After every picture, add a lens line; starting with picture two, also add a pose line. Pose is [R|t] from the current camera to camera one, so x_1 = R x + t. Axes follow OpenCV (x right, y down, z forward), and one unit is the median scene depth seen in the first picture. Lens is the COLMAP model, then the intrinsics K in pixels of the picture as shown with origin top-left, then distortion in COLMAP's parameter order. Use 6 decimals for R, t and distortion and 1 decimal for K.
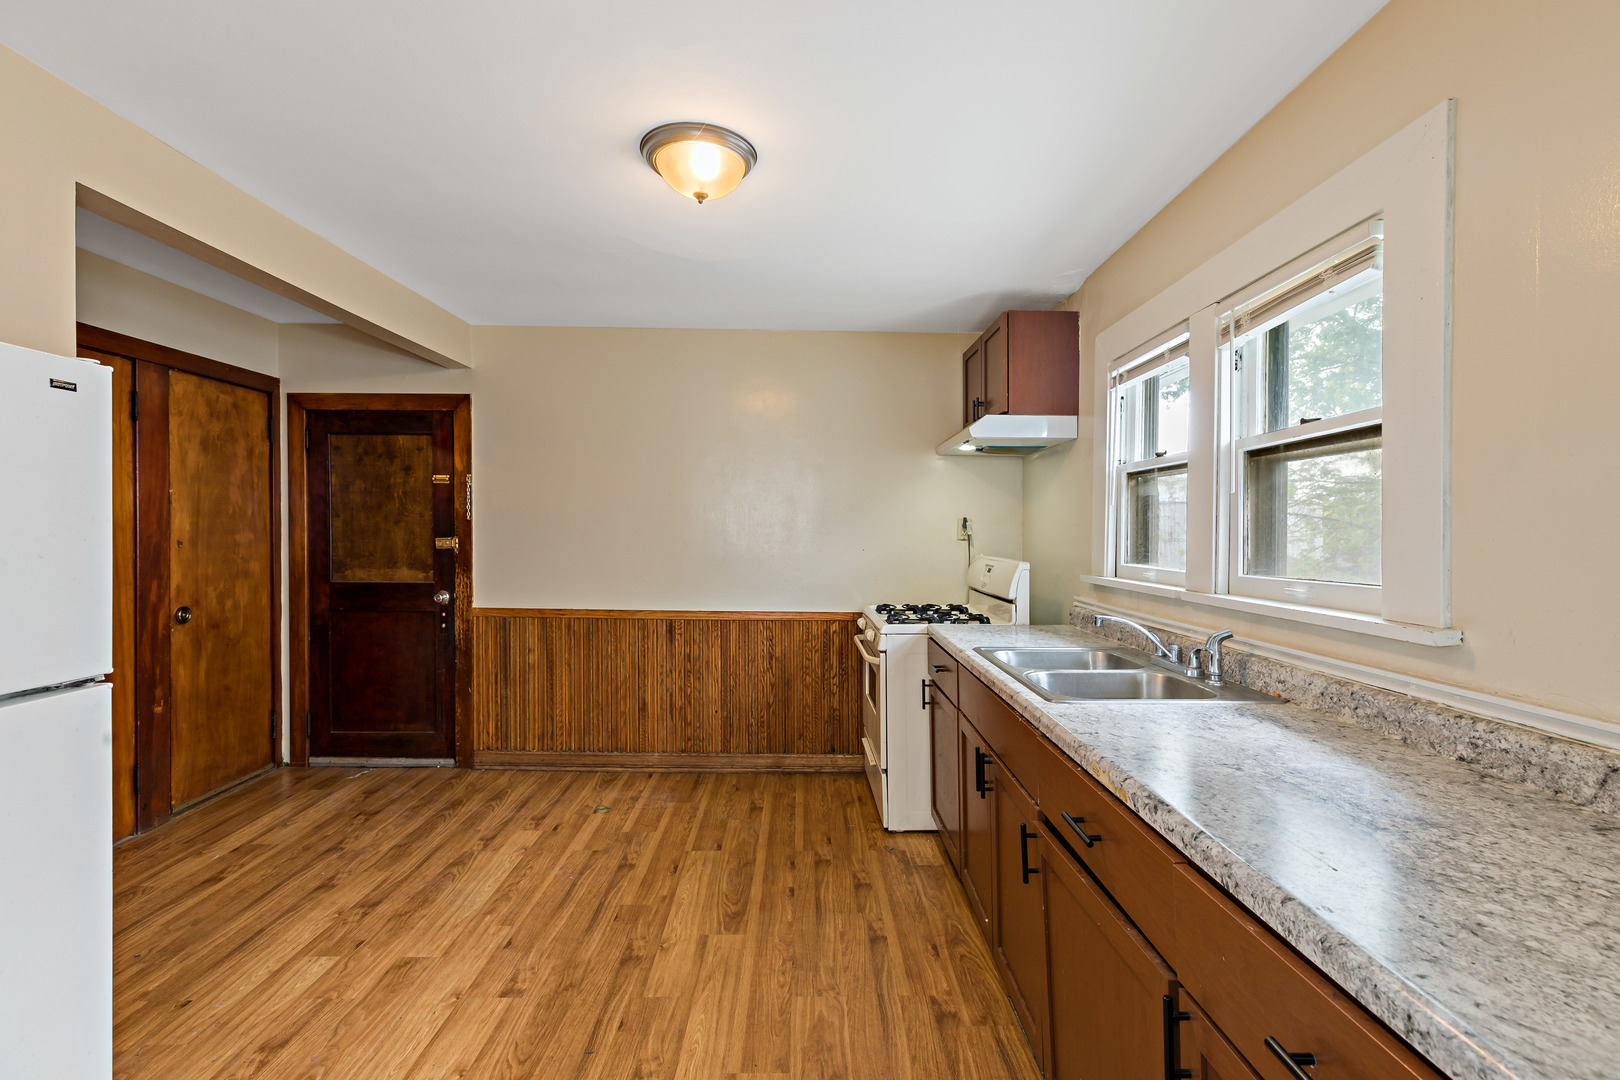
lens RADIAL K [[731.3, 0, 815.2], [0, 731.3, 538.2], [0, 0, 1]] dist [-0.002499, -0.000324]
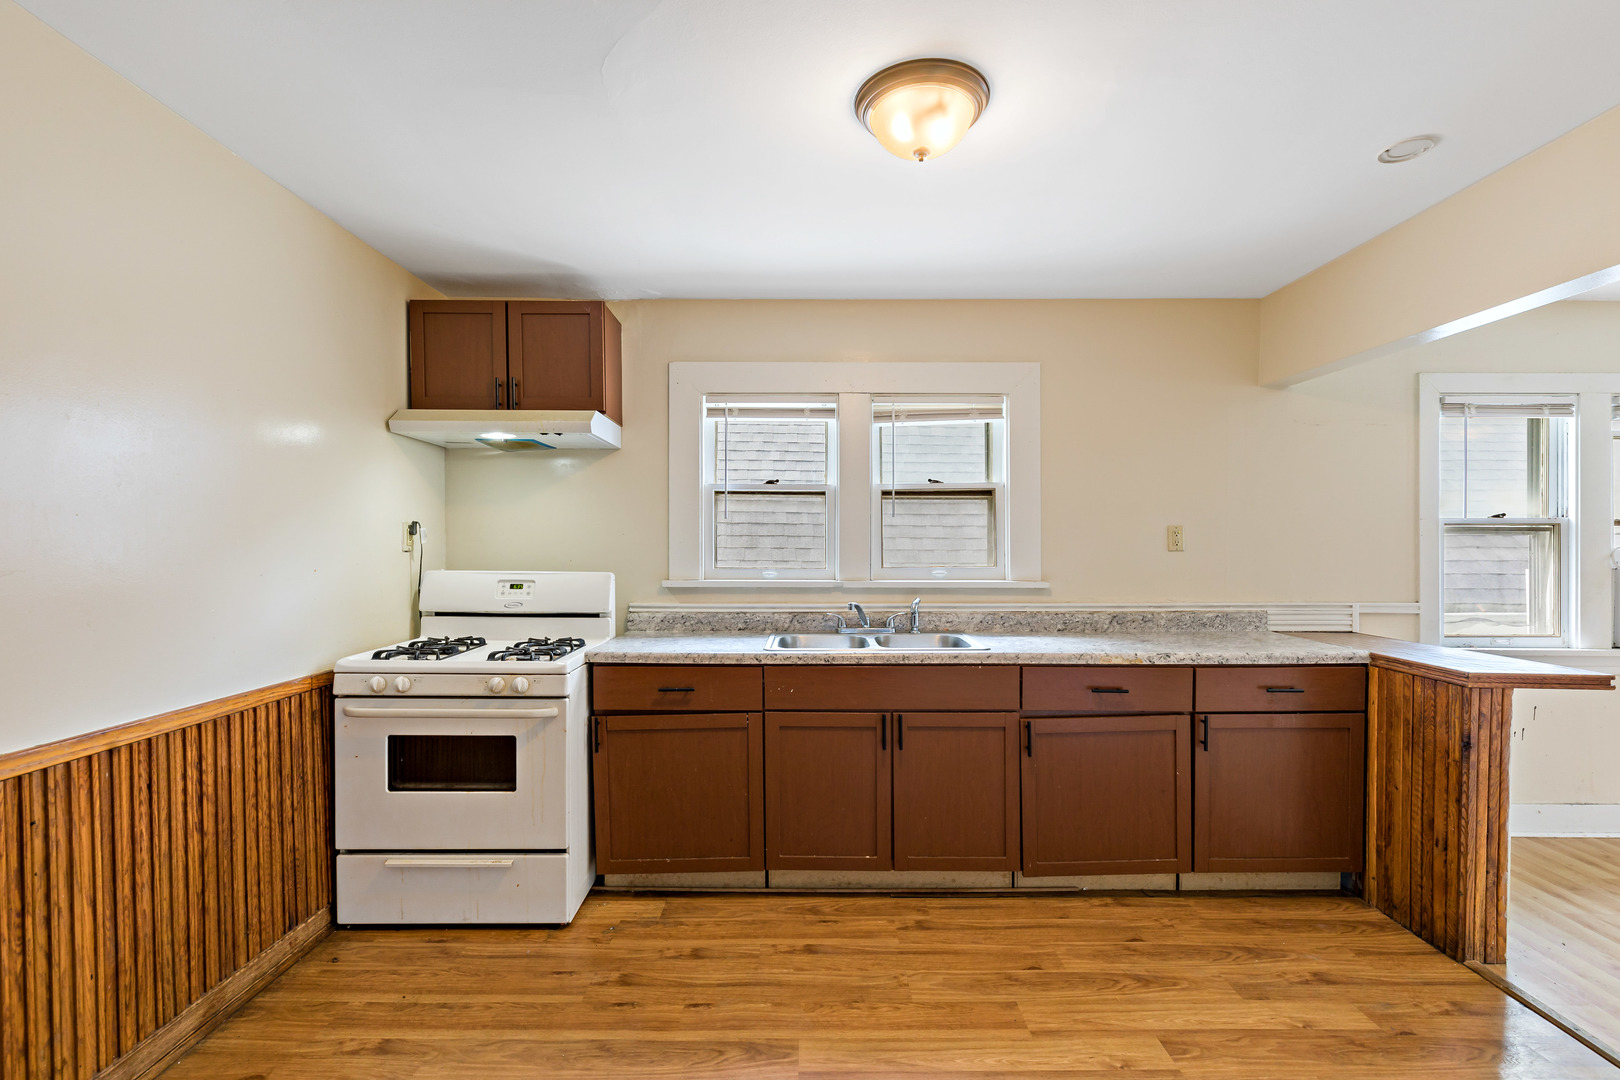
lens RADIAL K [[731.3, 0, 815.5], [0, 731.3, 546.9], [0, 0, 1]] dist [-0.002499, -0.000324]
pose [[0.015412, -0.019100, 0.999699, -0.943704], [0.005063, 0.999806, 0.019024, -0.024245], [-0.999868, 0.004769, 0.015506, 1.013746]]
